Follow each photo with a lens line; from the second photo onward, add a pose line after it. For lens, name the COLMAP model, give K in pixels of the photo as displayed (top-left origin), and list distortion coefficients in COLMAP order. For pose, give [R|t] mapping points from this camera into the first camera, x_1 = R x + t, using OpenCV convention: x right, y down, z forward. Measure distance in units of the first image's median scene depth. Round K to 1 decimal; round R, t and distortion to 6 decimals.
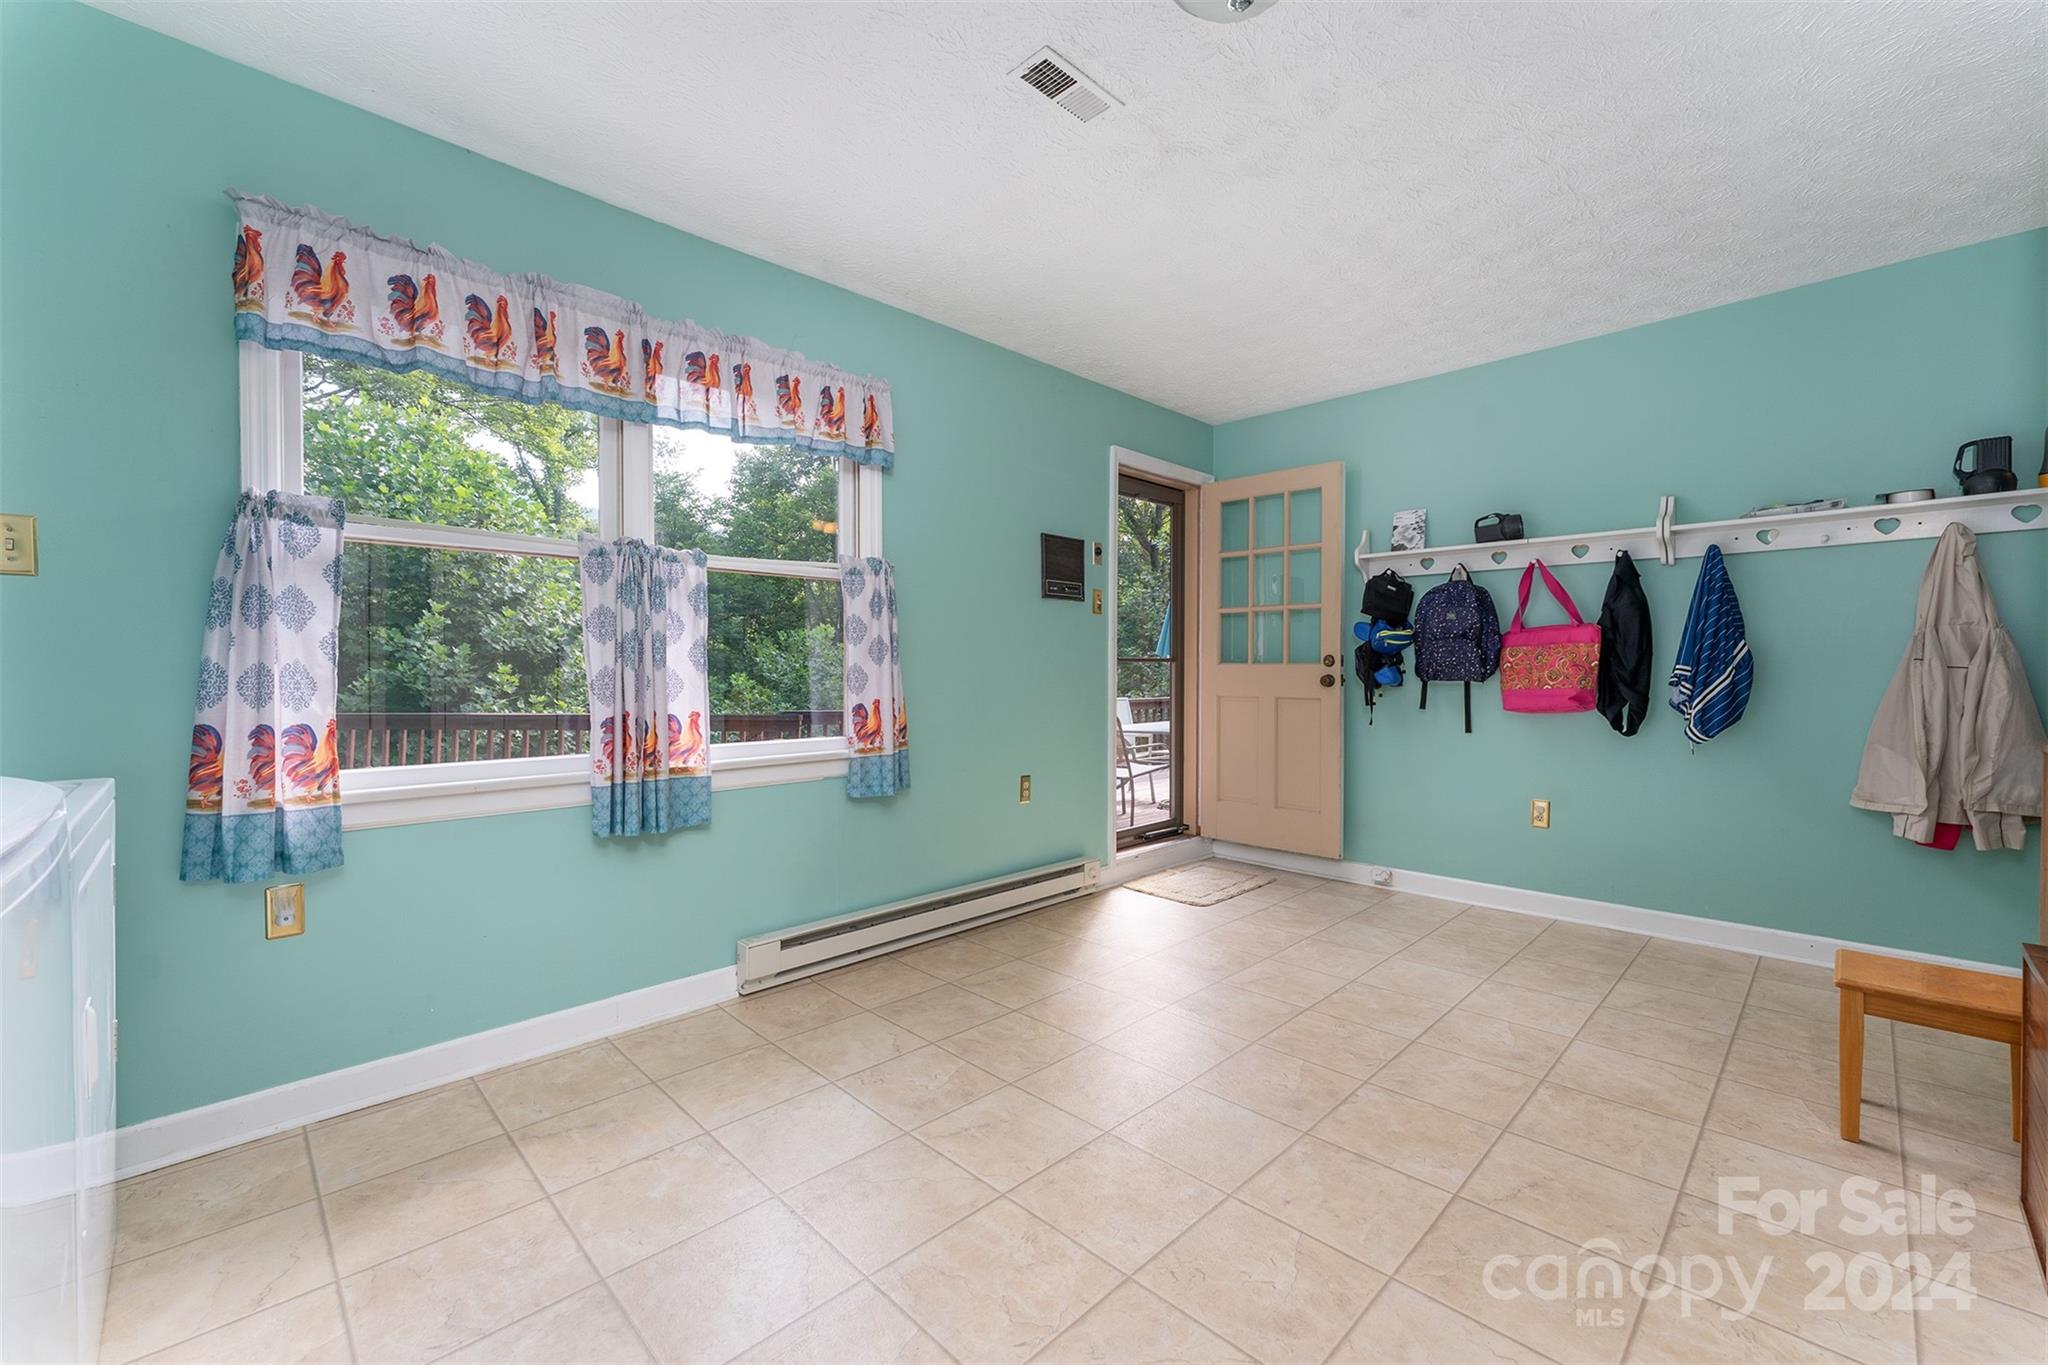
lens RADIAL K [[818.1, 0, 1021.2], [0, 818.1, 692.1], [0, 0, 1]] dist [-0.000838, -0.000340]
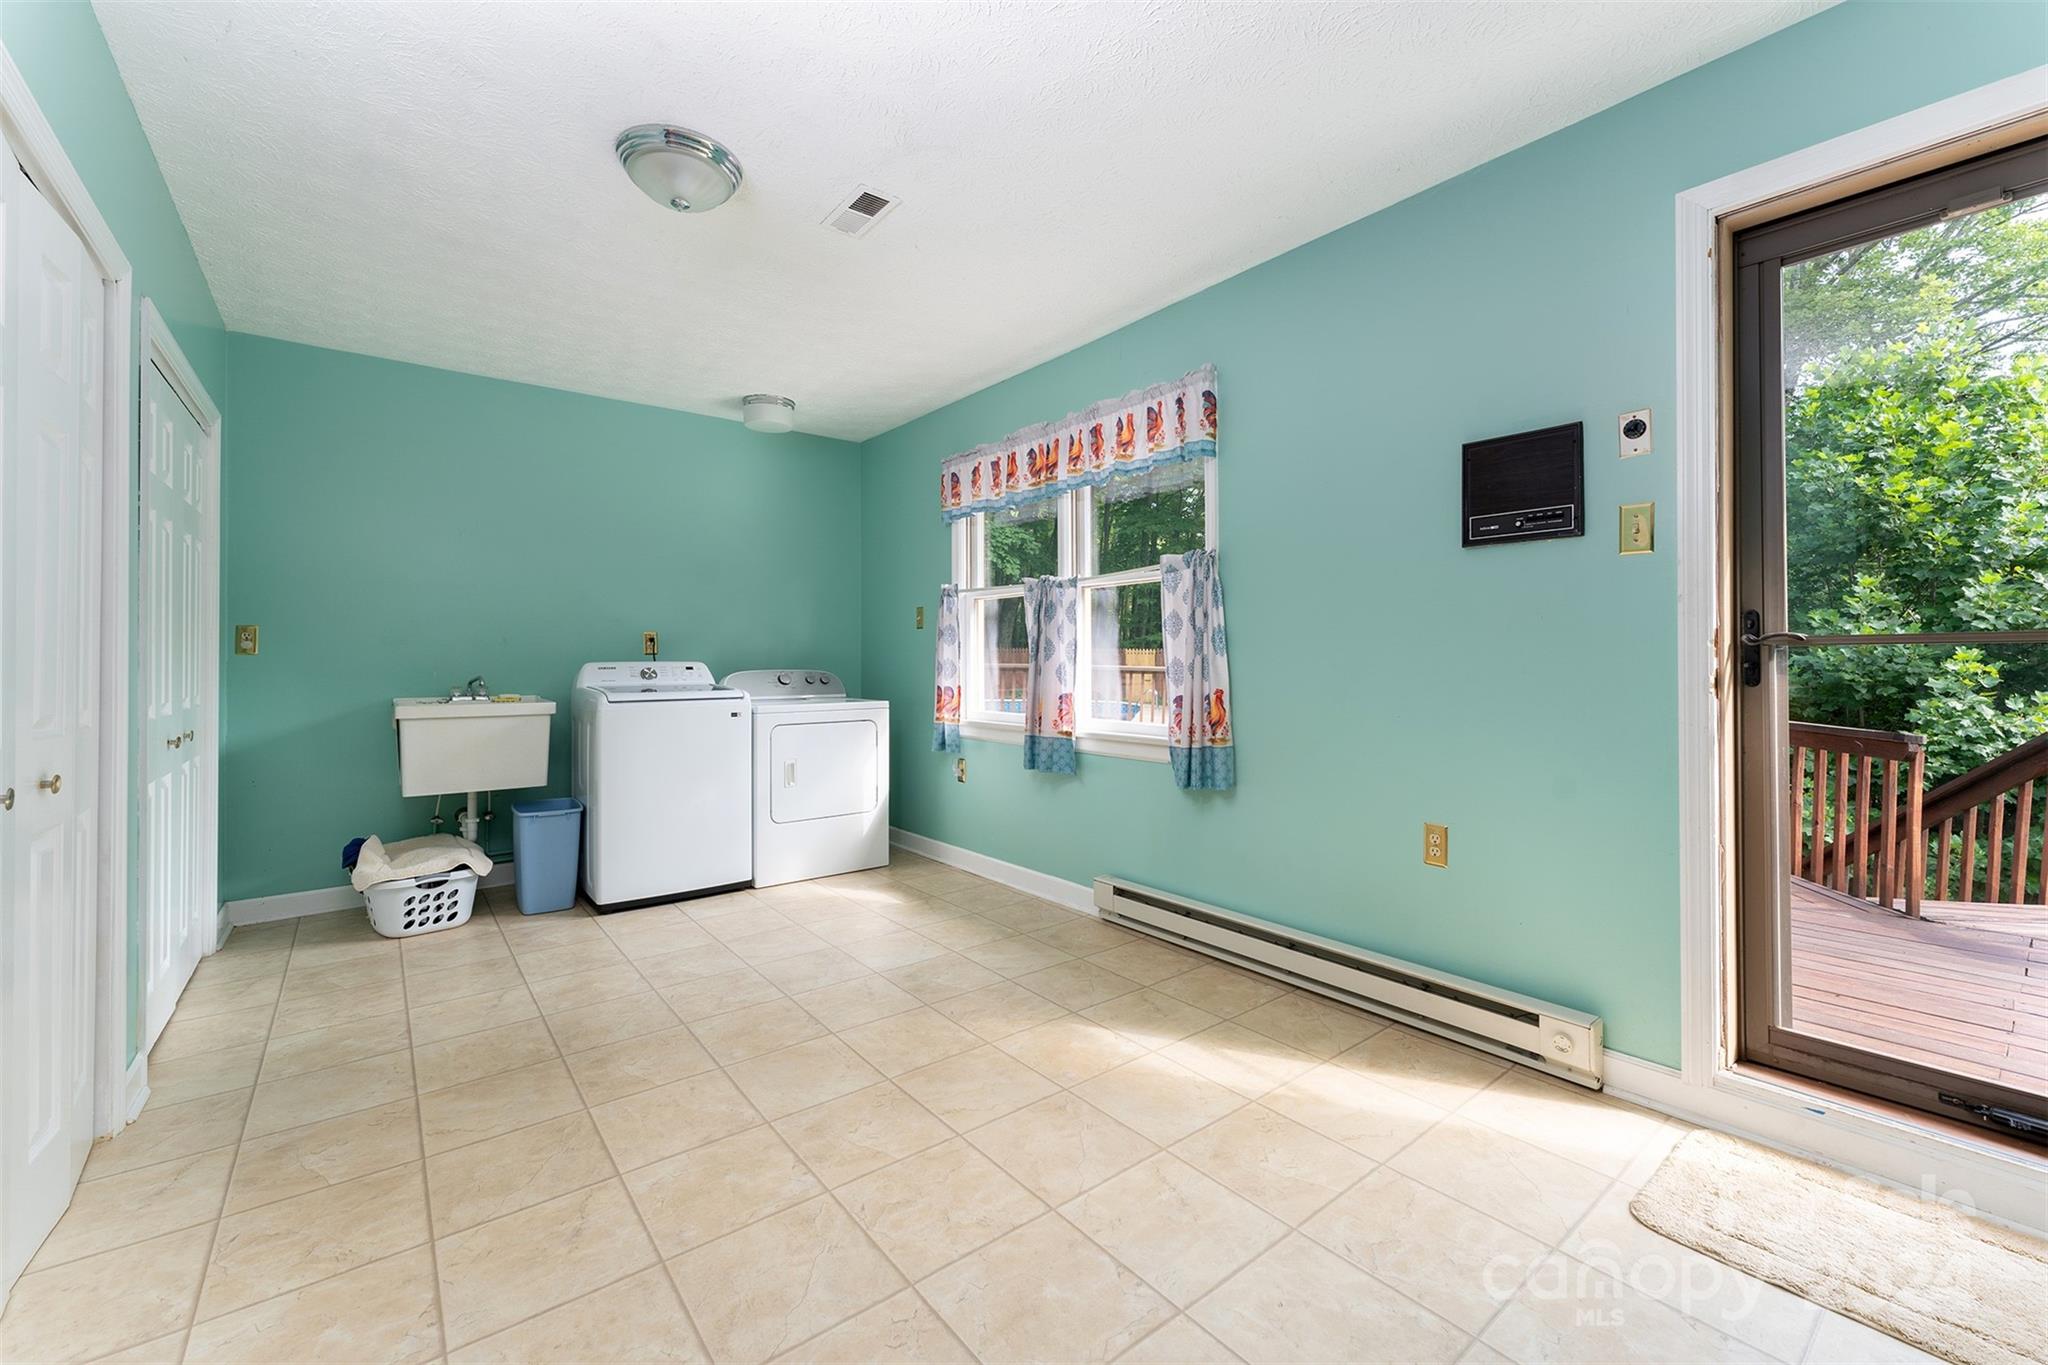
lens RADIAL K [[826.8, 0, 1024.1], [0, 826.8, 672.8], [0, 0, 1]] dist [0.001712, -0.000201]
pose [[-0.104109, 0.016206, -0.994434, 0.970358], [-0.022444, 0.999574, 0.018639, -0.032745], [0.994313, 0.024260, -0.103701, 1.030344]]
